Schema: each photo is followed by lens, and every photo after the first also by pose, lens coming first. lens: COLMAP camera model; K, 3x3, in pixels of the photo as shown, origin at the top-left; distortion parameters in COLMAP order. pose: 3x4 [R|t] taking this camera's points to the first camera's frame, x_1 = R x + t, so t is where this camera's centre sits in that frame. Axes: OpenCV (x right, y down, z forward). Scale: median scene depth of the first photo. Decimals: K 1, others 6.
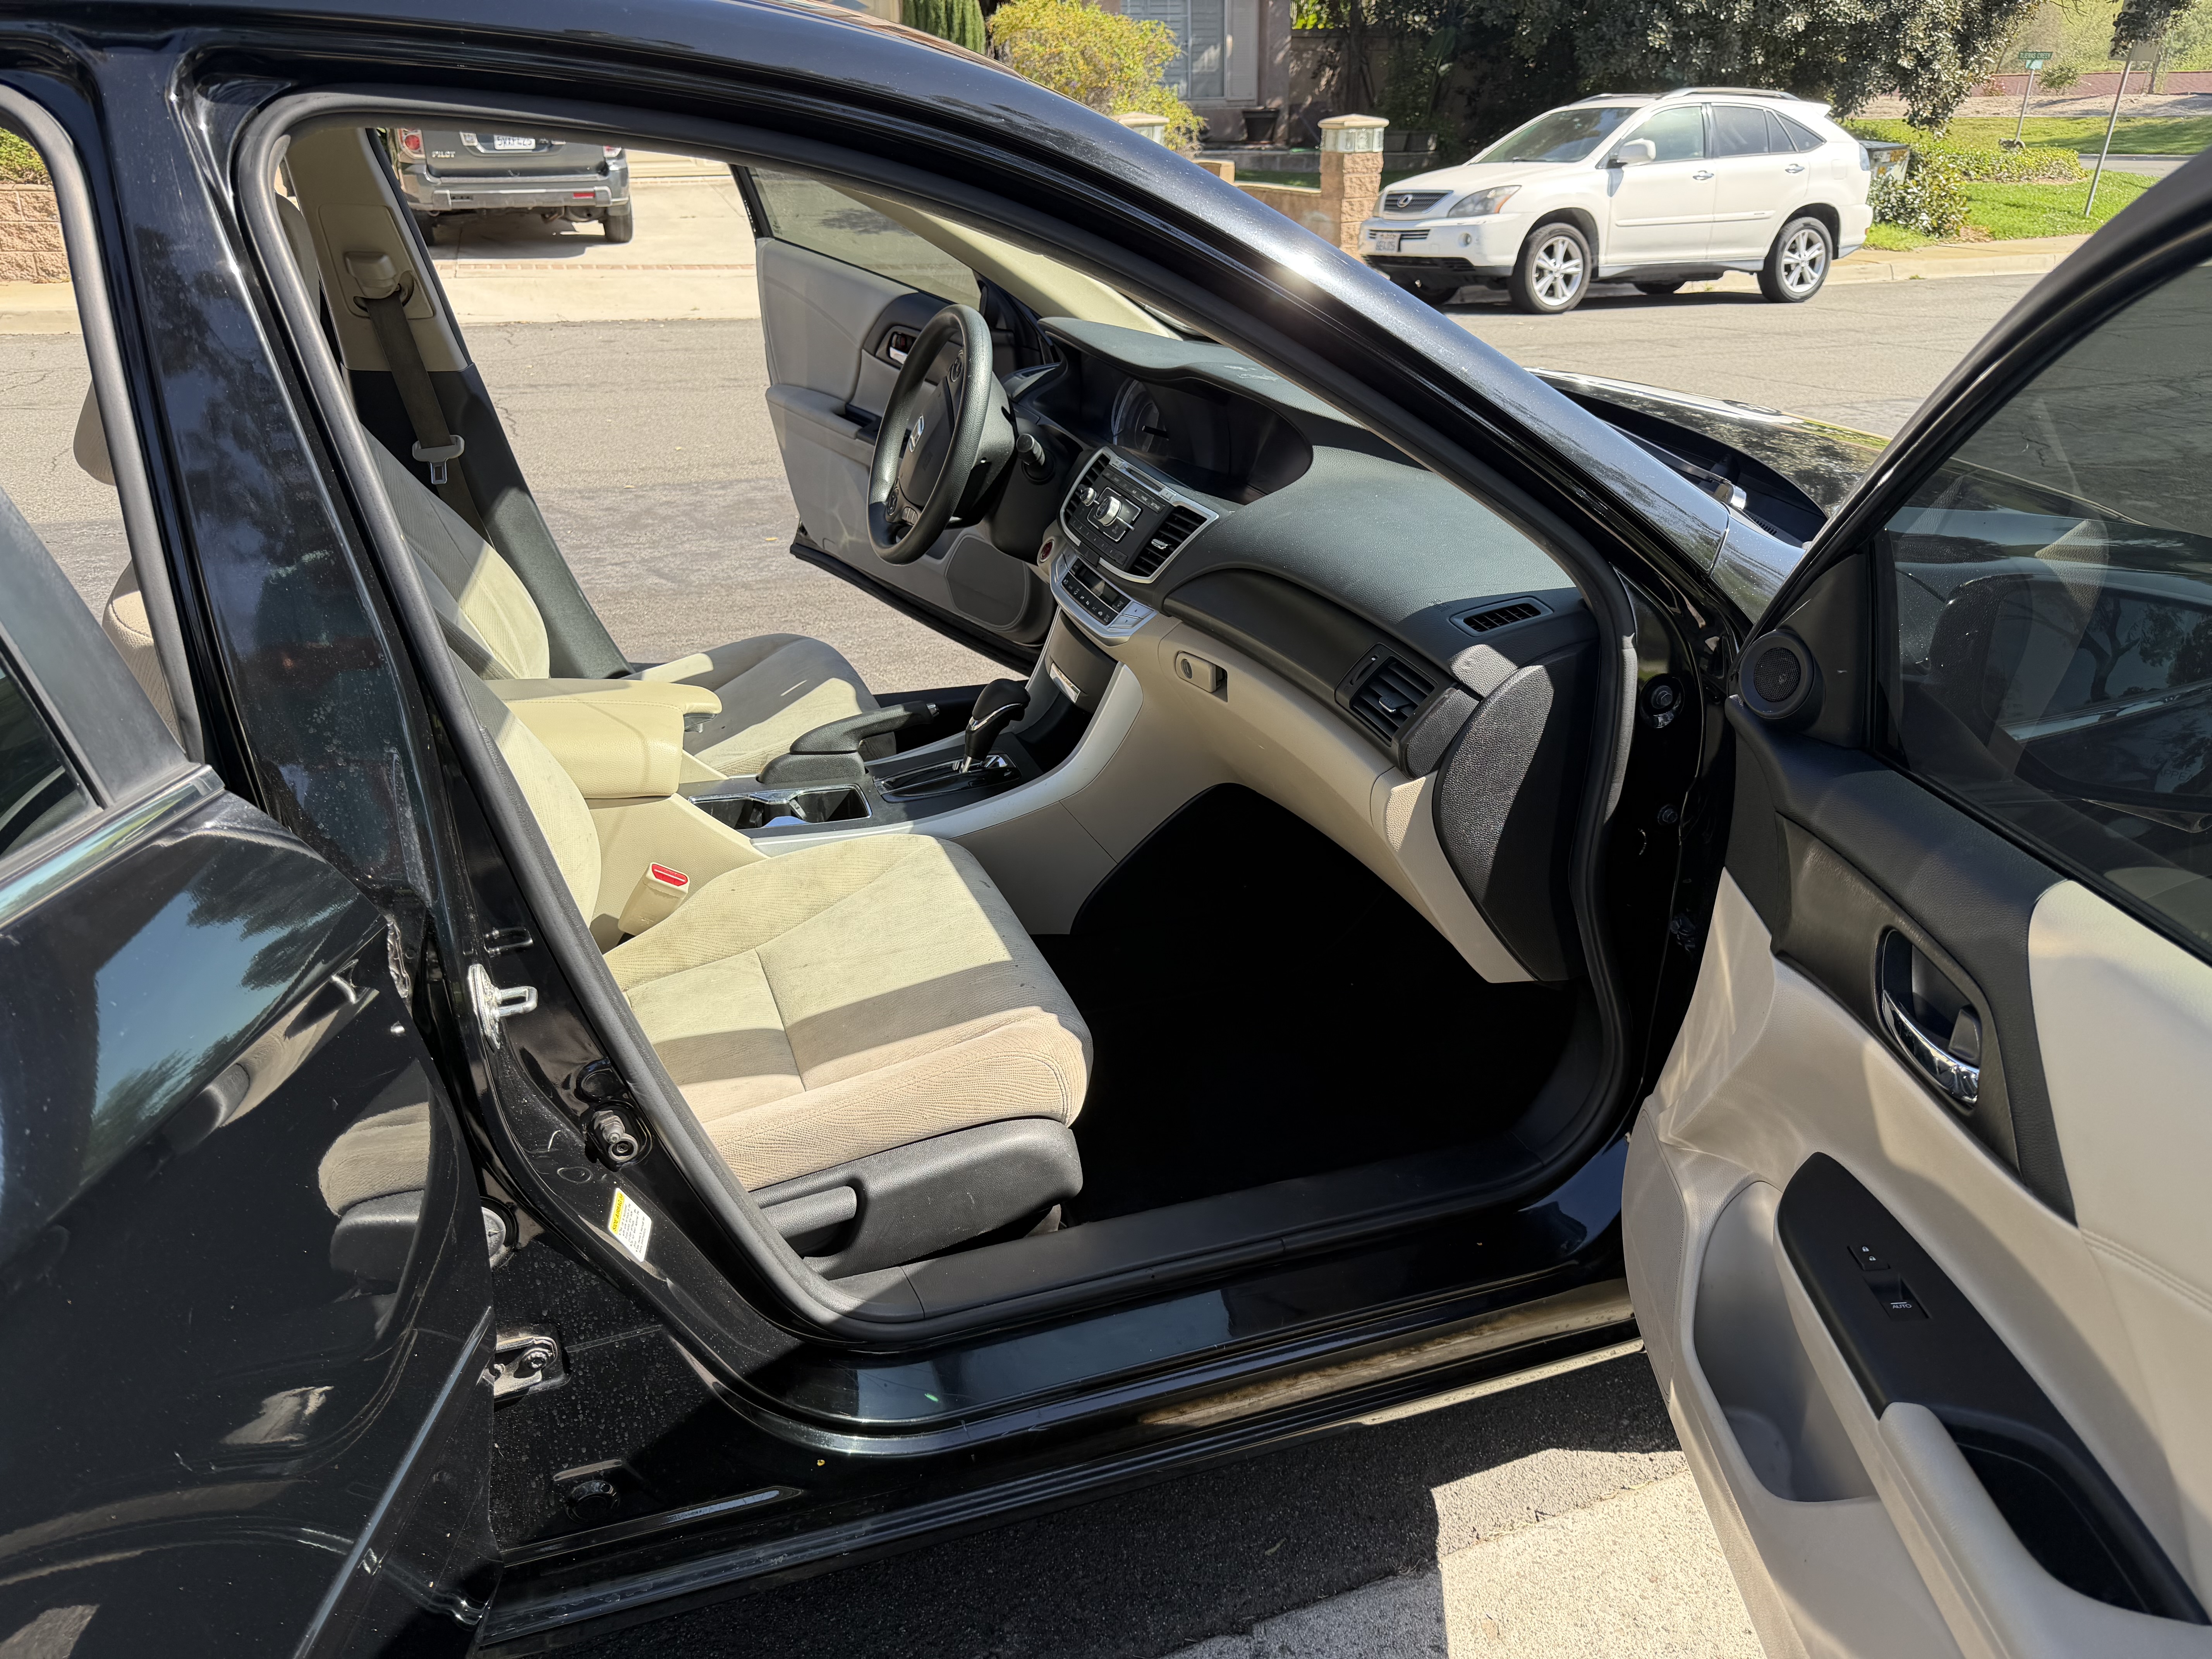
lens RADIAL K [[1604.0, 0, 1110.6], [0, 1604.0, 824.5], [0, 0, 1]] dist [0.005299, -0.009955]
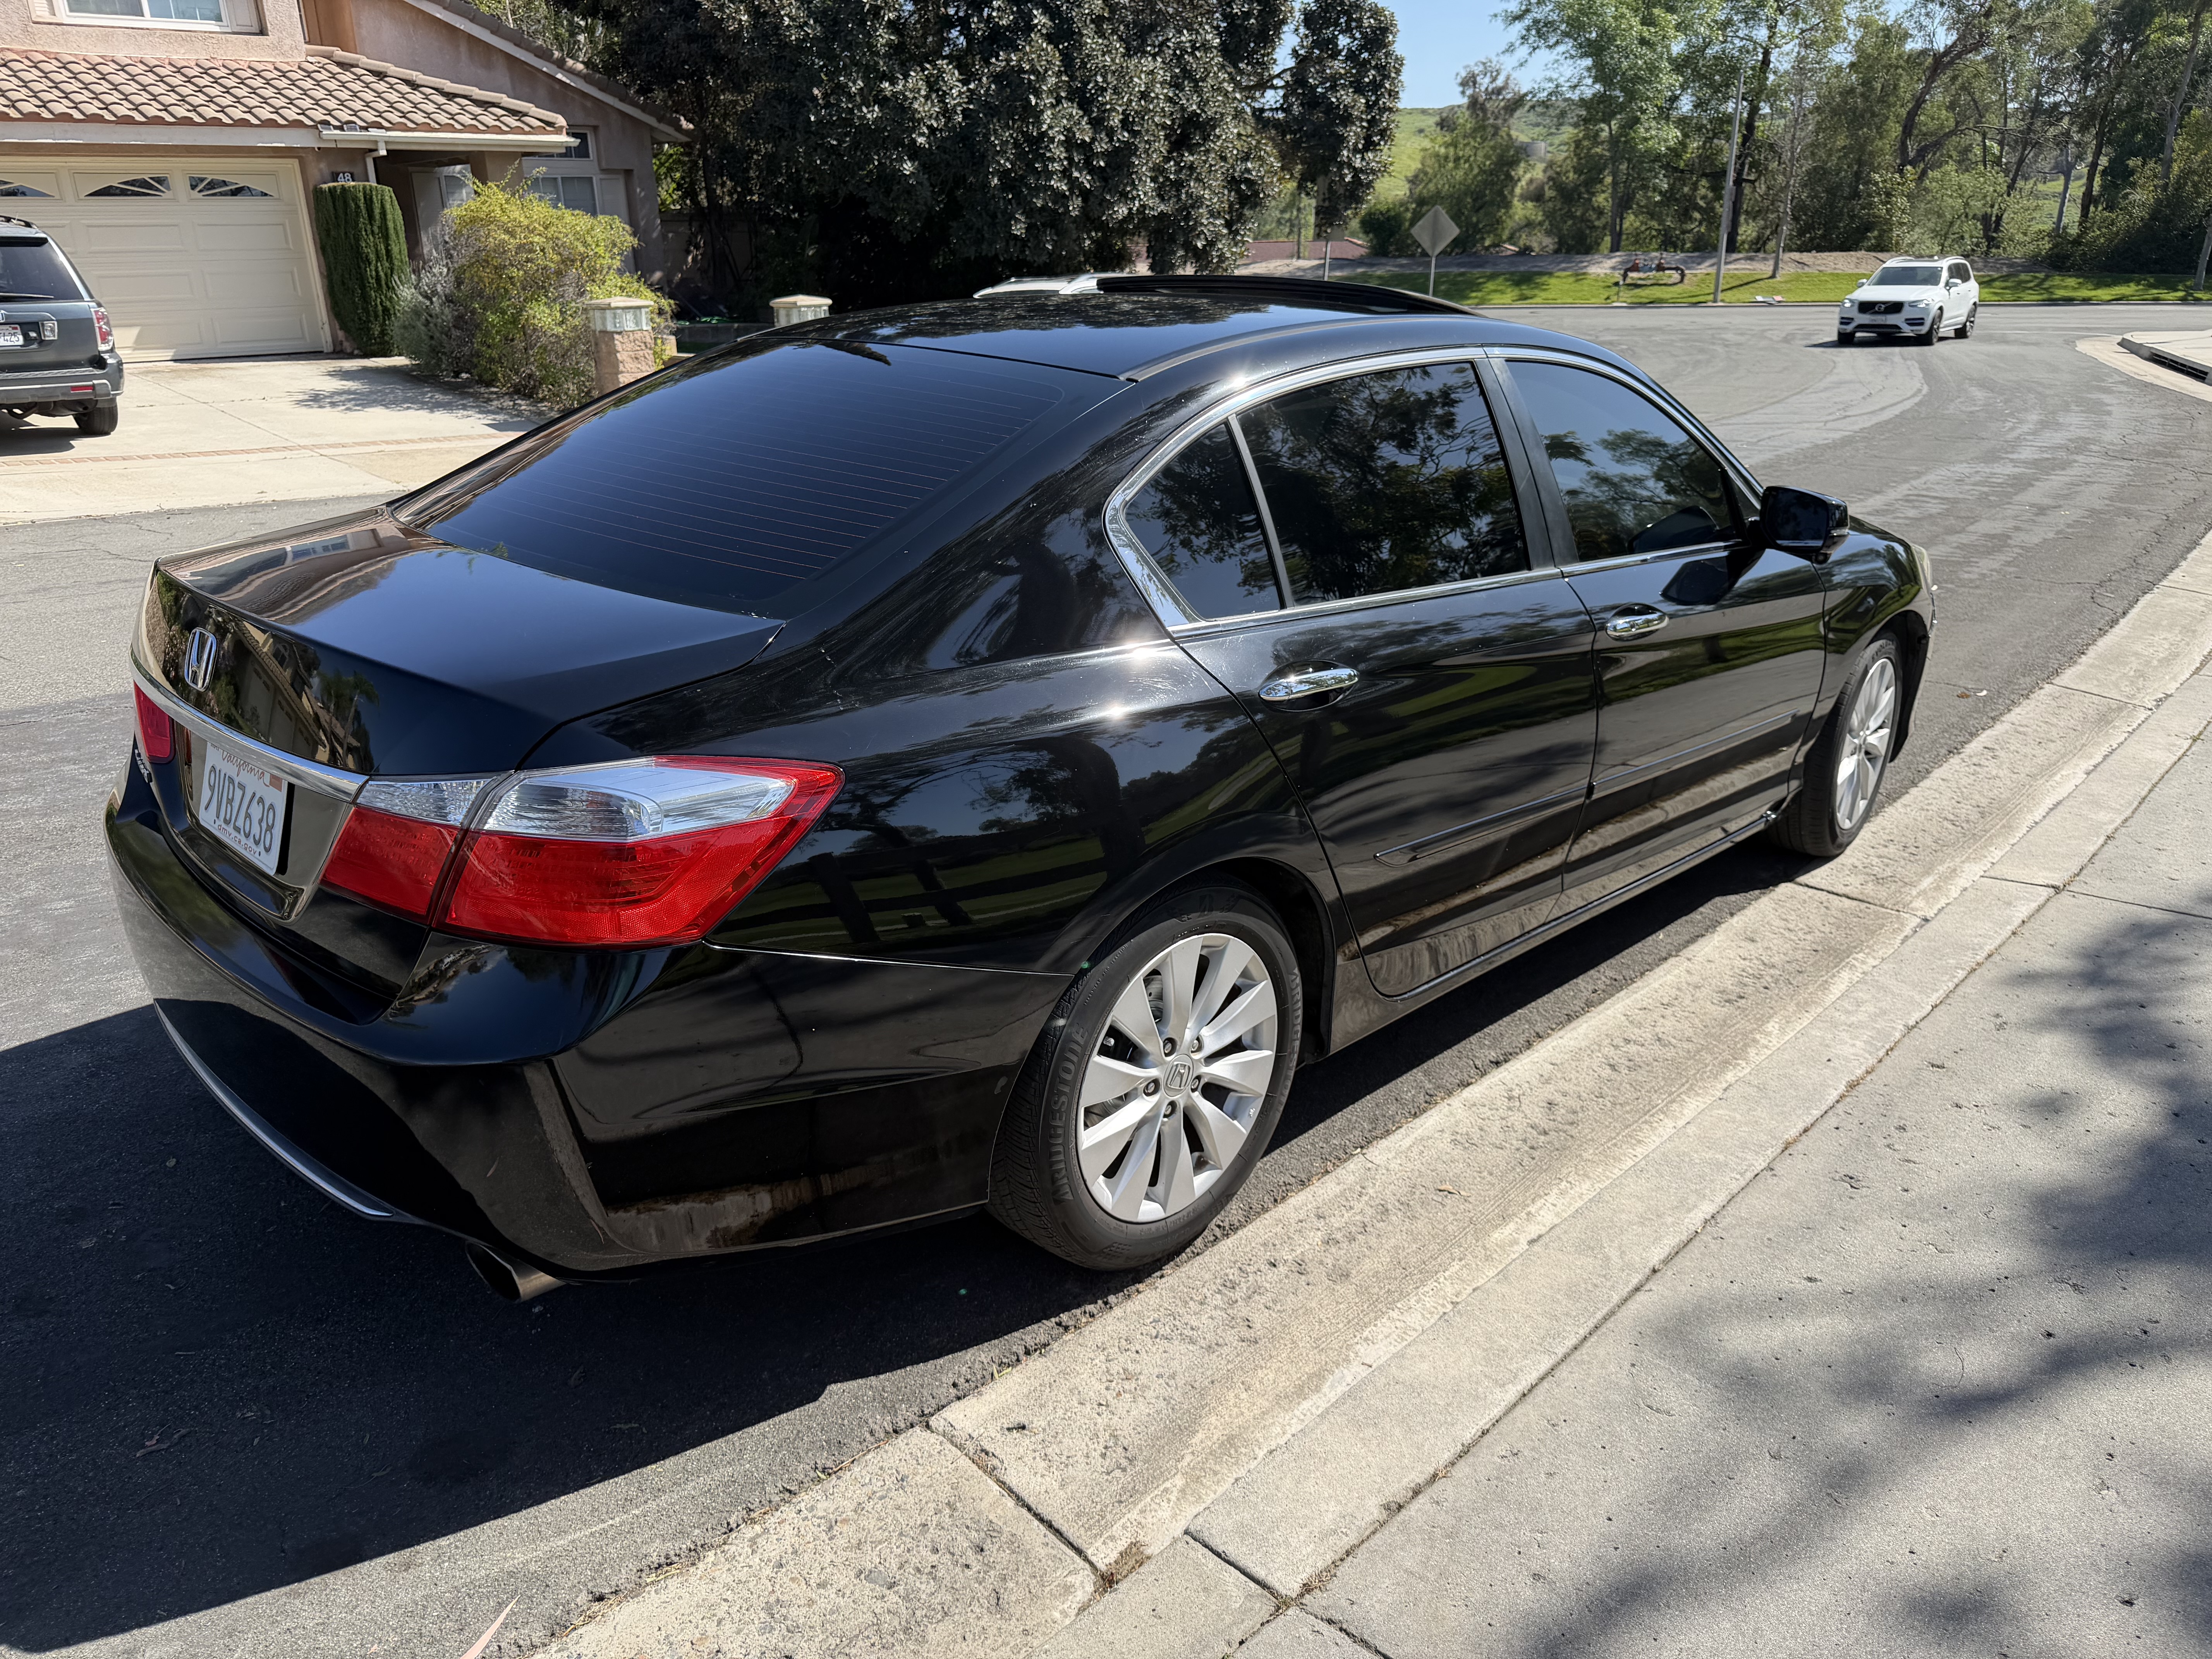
lens RADIAL K [[1604.0, 0, 1110.6], [0, 1604.0, 824.5], [0, 0, 1]] dist [0.005299, -0.009955]
pose [[0.913867, -0.139406, 0.381331, -0.132509], [0.173565, 0.983200, -0.056514, 0.025473], [-0.367046, 0.117832, 0.922710, -0.078123]]
